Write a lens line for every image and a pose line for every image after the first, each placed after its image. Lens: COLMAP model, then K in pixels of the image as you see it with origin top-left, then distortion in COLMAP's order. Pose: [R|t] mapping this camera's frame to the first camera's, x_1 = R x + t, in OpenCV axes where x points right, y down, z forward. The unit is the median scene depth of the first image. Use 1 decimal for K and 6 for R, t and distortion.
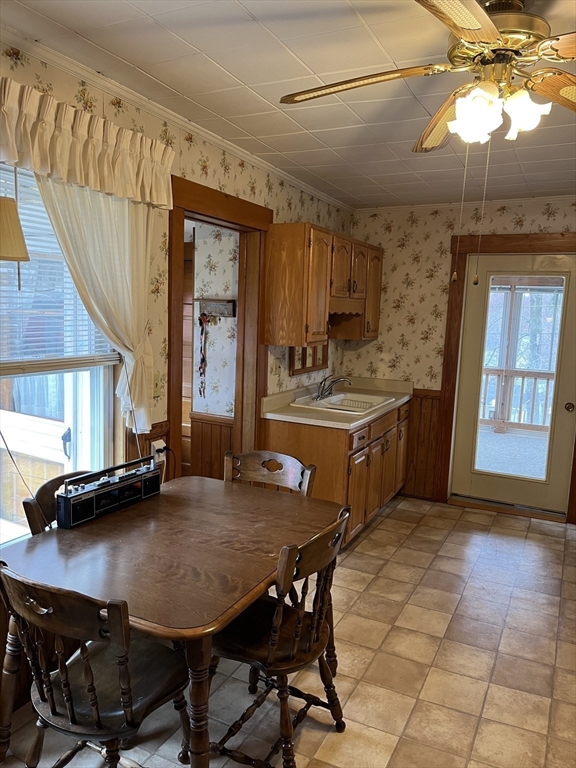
lens RADIAL K [[582.7, 0, 288.0], [0, 582.7, 384.0], [0, 0, 1]] dist [0.066637, -0.086318]
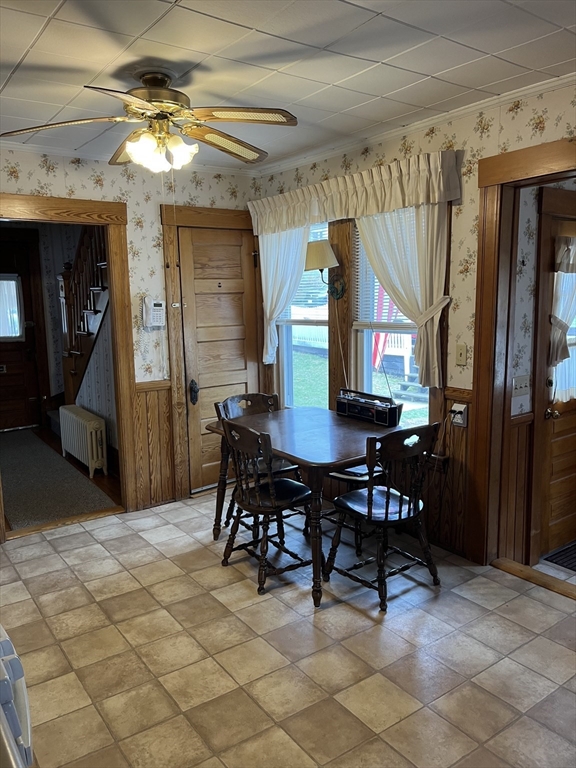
lens RADIAL K [[582.7, 0, 288.0], [0, 582.7, 384.0], [0, 0, 1]] dist [0.066637, -0.086318]
pose [[-0.473016, 0.091021, -0.876340, 1.127320], [-0.114859, 0.979790, 0.163762, -0.106623], [0.873535, 0.178117, -0.453002, 1.488064]]
